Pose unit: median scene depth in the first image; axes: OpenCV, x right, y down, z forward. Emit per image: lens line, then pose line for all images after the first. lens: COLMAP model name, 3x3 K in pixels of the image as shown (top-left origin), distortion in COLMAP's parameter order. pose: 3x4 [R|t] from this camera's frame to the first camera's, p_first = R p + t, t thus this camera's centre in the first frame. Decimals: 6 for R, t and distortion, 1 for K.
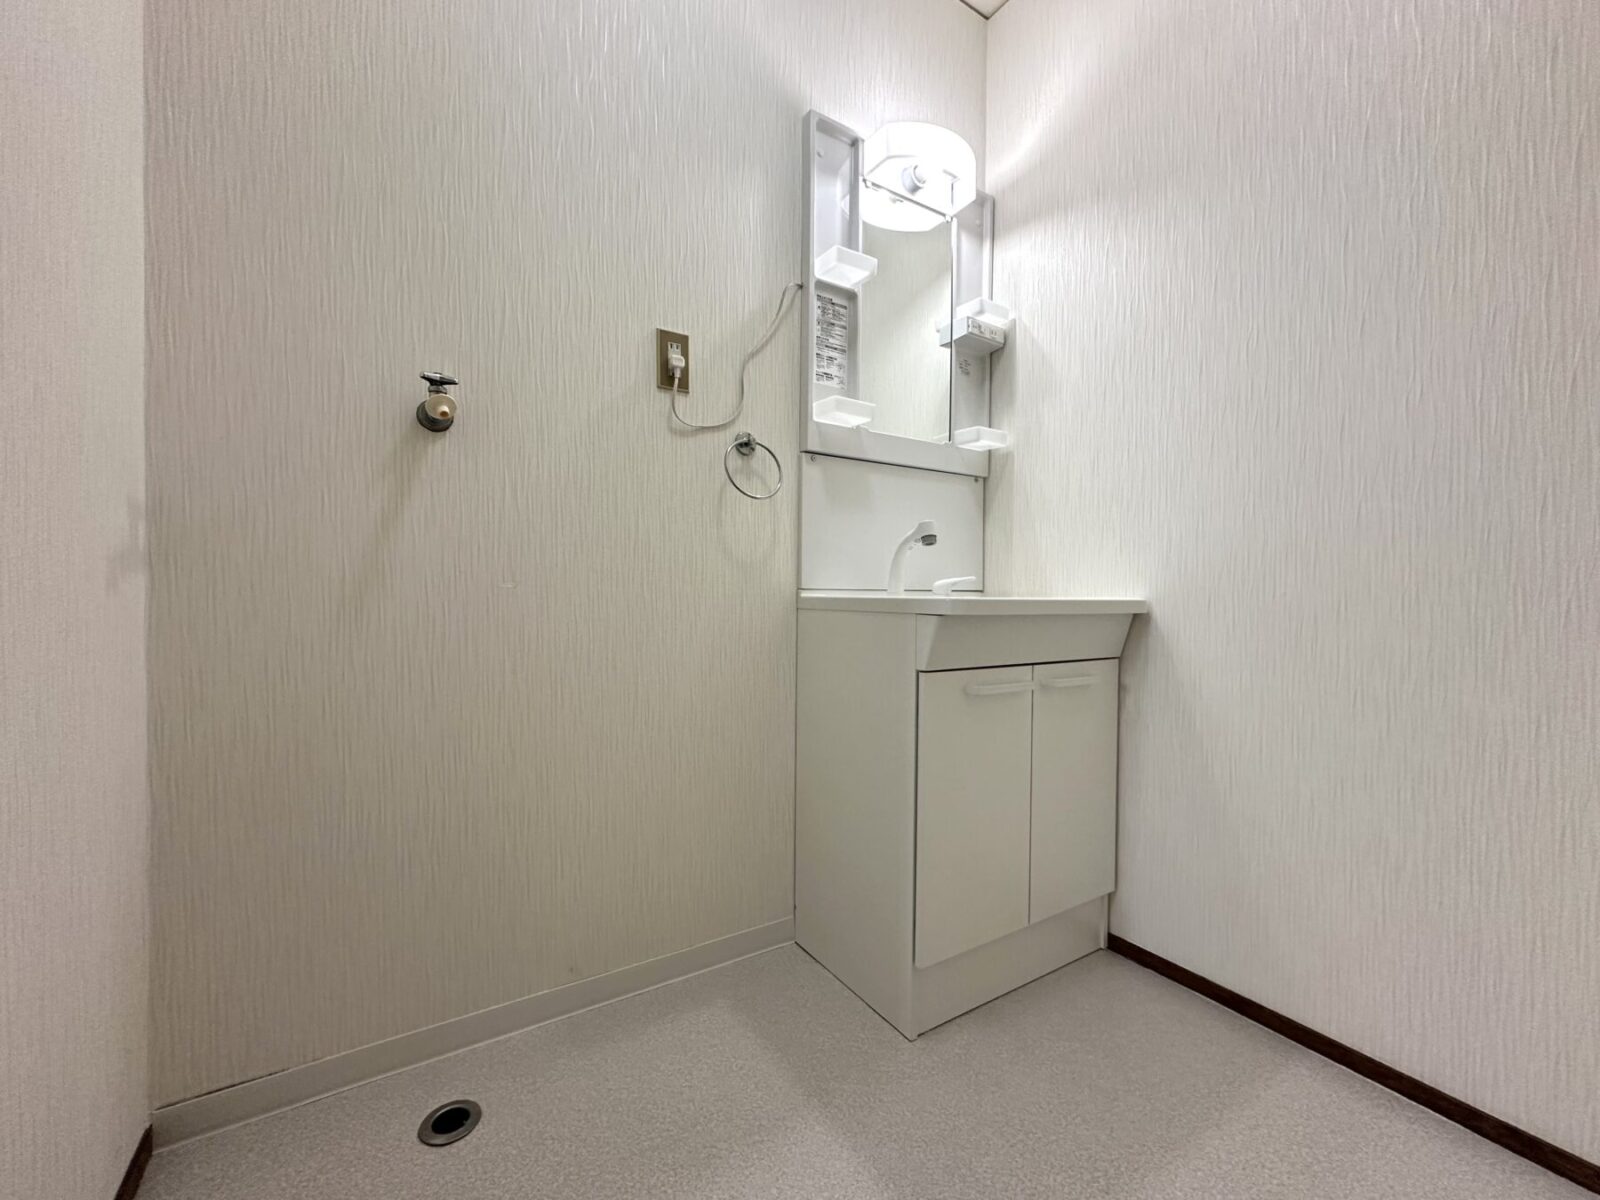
lens RADIAL K [[638.4, 0, 800.2], [0, 638.4, 598.1], [0, 0, 1]] dist [0.001475, 0.000155]
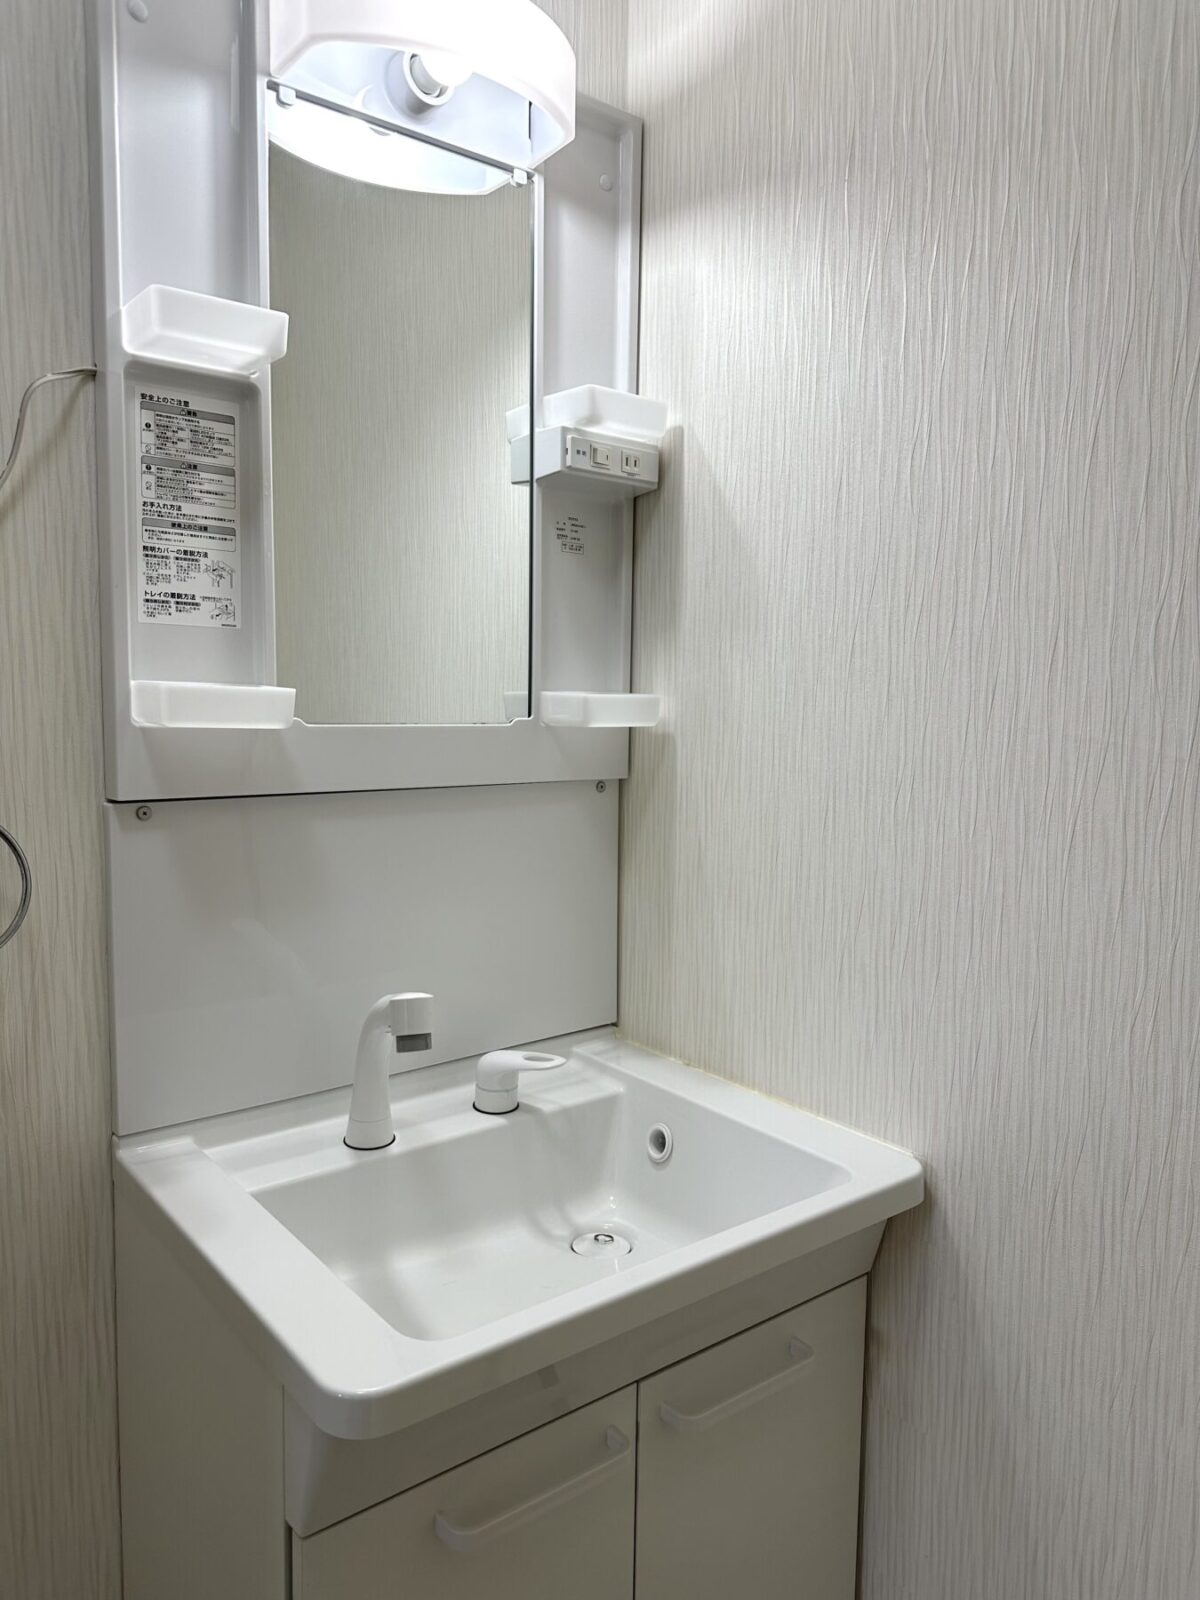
lens RADIAL K [[1116.4, 0, 600.0], [0, 1116.4, 800.0], [0, 0, 1]] dist [0.053660, -0.069125]
pose [[0.994778, -0.004843, 0.101943, 0.225355], [-0.003607, 0.996580, 0.082551, -0.276480], [-0.101994, -0.082487, 0.991359, 0.262146]]
